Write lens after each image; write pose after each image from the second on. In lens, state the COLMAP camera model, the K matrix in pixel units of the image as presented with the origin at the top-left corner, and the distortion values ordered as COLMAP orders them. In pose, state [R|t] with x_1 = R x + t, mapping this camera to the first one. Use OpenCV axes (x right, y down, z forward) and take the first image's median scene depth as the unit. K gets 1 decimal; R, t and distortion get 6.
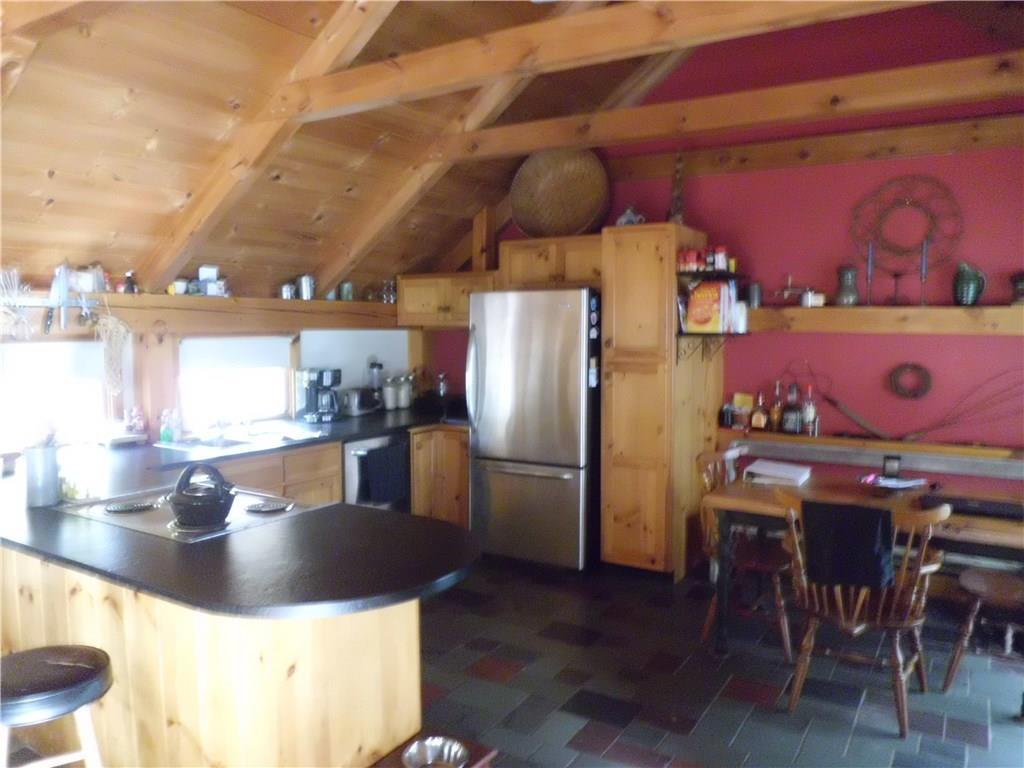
lens RADIAL K [[773.7, 0, 512.0], [0, 773.7, 384.0], [0, 0, 1]] dist [-0.030381, 0.015508]
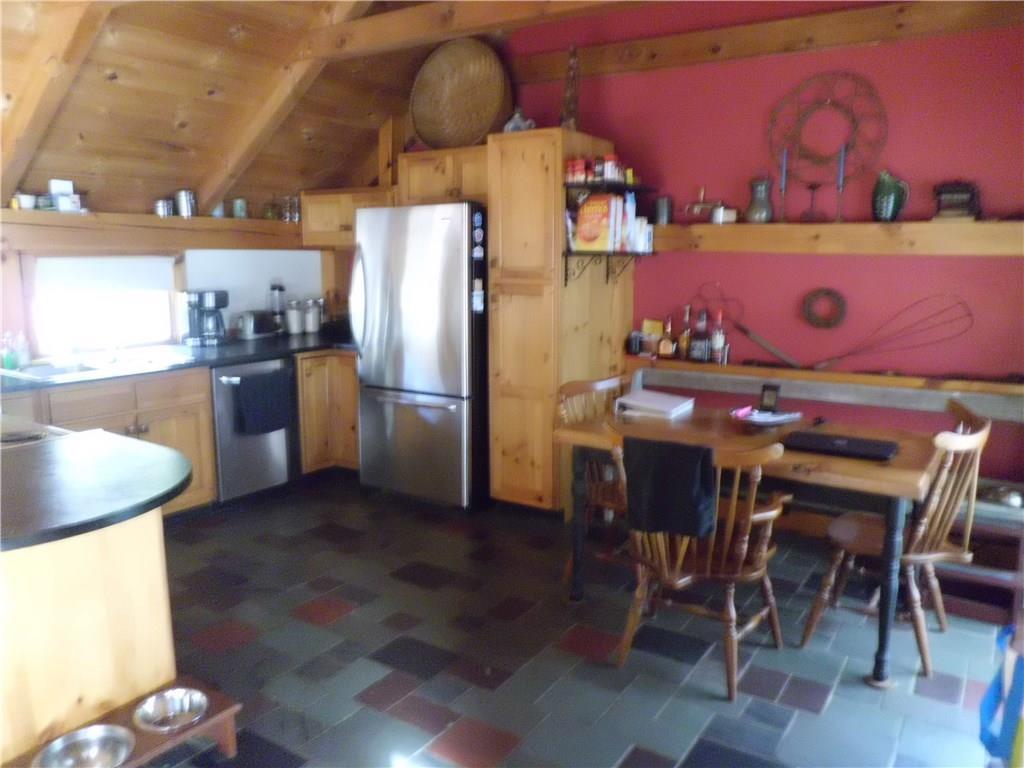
lens RADIAL K [[773.7, 0, 512.0], [0, 773.7, 384.0], [0, 0, 1]] dist [-0.030381, 0.015508]
pose [[0.999306, 0.009801, -0.035926, 0.182071], [-0.006551, 0.995966, 0.089493, 0.007727], [0.036658, -0.089195, 0.995339, 0.077724]]
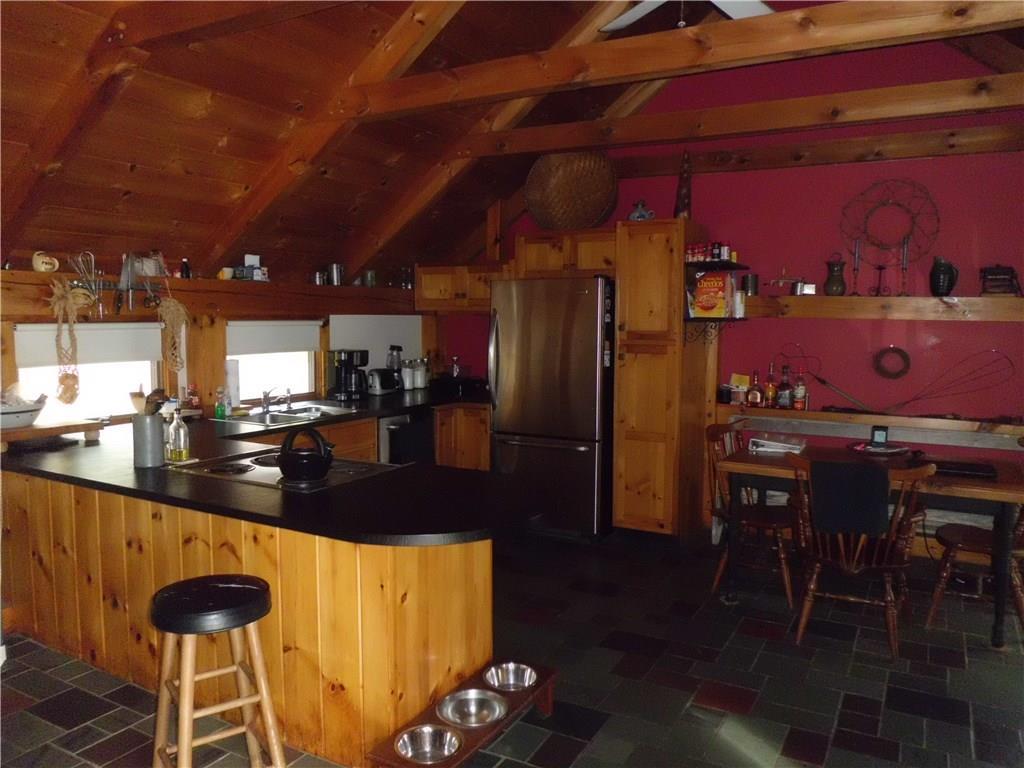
lens RADIAL K [[773.7, 0, 512.0], [0, 773.7, 384.0], [0, 0, 1]] dist [-0.030381, 0.015508]
pose [[0.998930, 0.000839, 0.046237, -0.081941], [-0.001505, 0.999896, 0.014370, 0.012187], [-0.046220, -0.014424, 0.998827, -0.088631]]
